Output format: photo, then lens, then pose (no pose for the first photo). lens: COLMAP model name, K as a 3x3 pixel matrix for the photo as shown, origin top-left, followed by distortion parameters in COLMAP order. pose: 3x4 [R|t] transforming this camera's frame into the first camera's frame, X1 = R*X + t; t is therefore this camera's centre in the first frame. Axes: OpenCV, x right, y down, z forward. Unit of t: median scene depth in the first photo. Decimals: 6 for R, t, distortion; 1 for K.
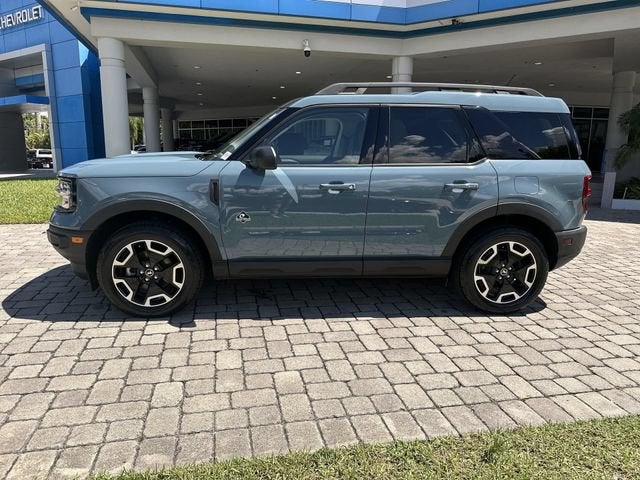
lens RADIAL K [[446.2, 0, 318.2], [0, 446.2, 241.8], [0, 0, 1]] dist [0.078110, -0.112743]
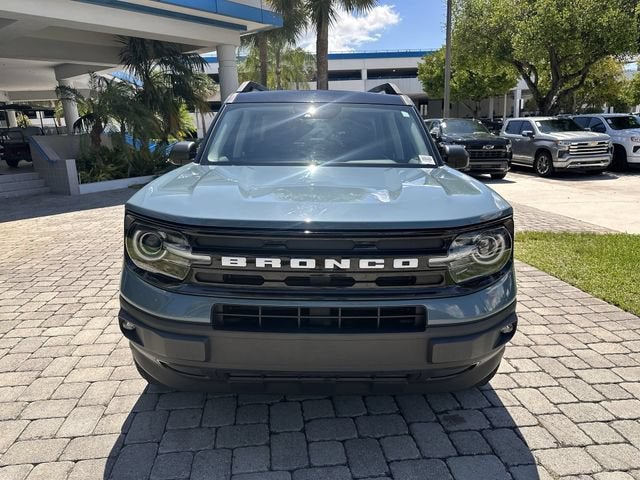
lens RADIAL K [[454.6, 0, 317.9], [0, 454.6, 234.9], [0, 0, 1]] dist [0.033486, -0.049153]
pose [[0.094437, -0.237838, 0.966703, -1.114255], [0.220827, 0.951857, 0.212613, -0.287405], [-0.970730, 0.193395, 0.142412, 1.110394]]
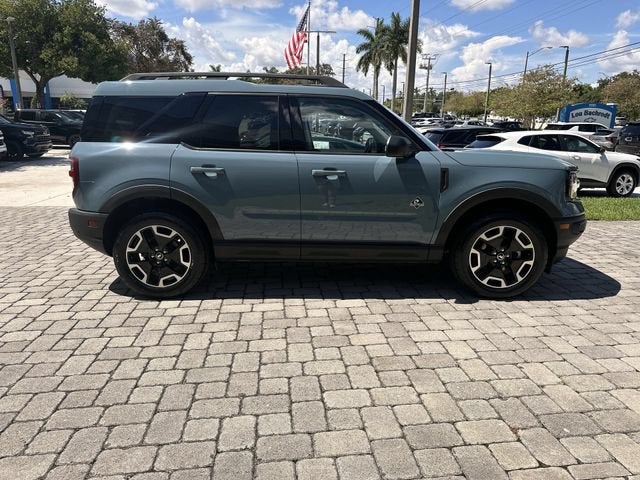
lens RADIAL K [[449.9, 0, 323.0], [0, 449.9, 240.0], [0, 0, 1]] dist [0.058382, -0.074160]
pose [[-0.994110, -0.052205, 0.094969, -0.101934], [-0.005791, 0.900664, 0.434478, -0.556354], [-0.108218, 0.431369, -0.895662, 2.500524]]
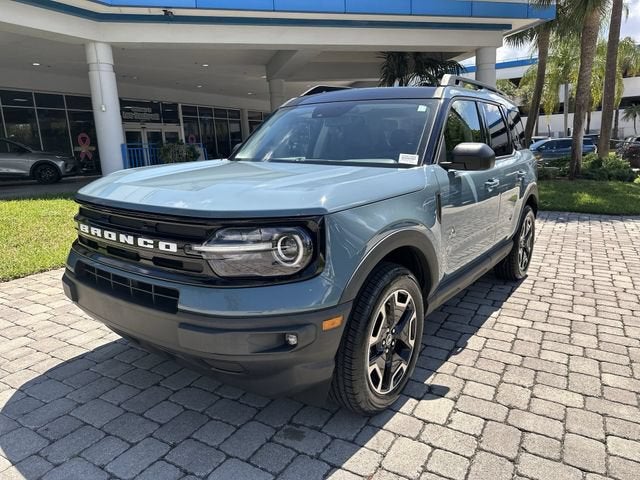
lens RADIAL K [[451.4, 0, 318.1], [0, 451.4, 237.9], [0, 0, 1]] dist [0.060369, -0.092972]
pose [[0.668571, -0.178217, 0.721978, -0.891476], [0.184551, 0.980250, 0.071071, -0.144142], [-0.720385, 0.085726, 0.688256, 0.594579]]
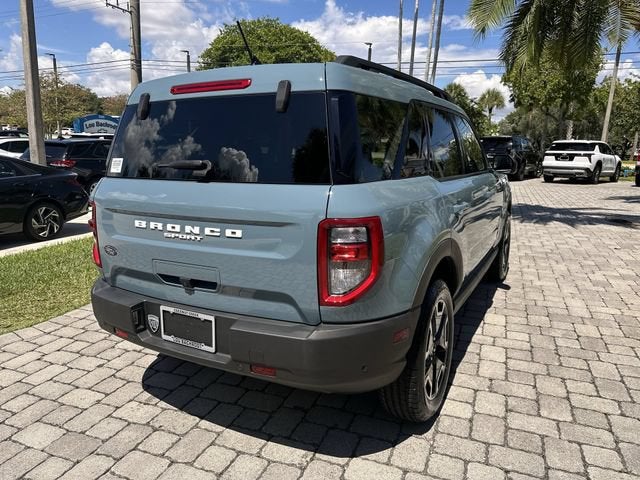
lens RADIAL K [[454.6, 0, 317.9], [0, 454.6, 234.9], [0, 0, 1]] dist [0.033486, -0.049153]
pose [[-0.561782, 0.135321, -0.816143, 1.043030], [-0.194248, 0.937375, 0.289130, -0.382223], [0.804157, 0.320962, -0.500314, 1.741892]]
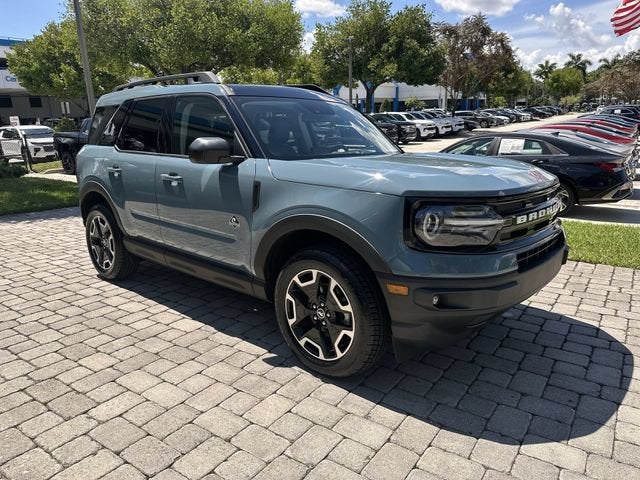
lens RADIAL K [[453.7, 0, 316.9], [0, 453.7, 240.4], [0, 0, 1]] dist [0.032069, -0.045332]
pose [[-0.670757, -0.185684, 0.718057, -0.926828], [0.157452, 0.910436, 0.382513, -0.447619], [-0.724771, 0.369633, -0.581445, 1.896070]]
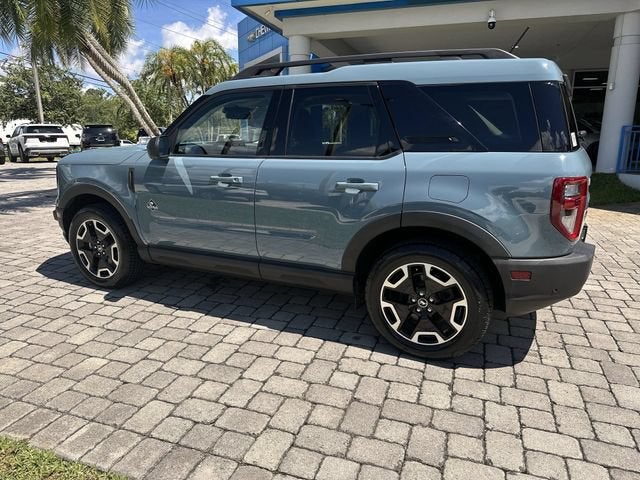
lens RADIAL K [[446.2, 0, 318.2], [0, 446.2, 241.8], [0, 0, 1]] dist [0.078110, -0.112743]
pose [[0.852870, 0.108004, -0.510831, 0.677461], [-0.093824, 0.994148, 0.053545, -0.061426], [0.513624, 0.002262, 0.858012, 0.295071]]
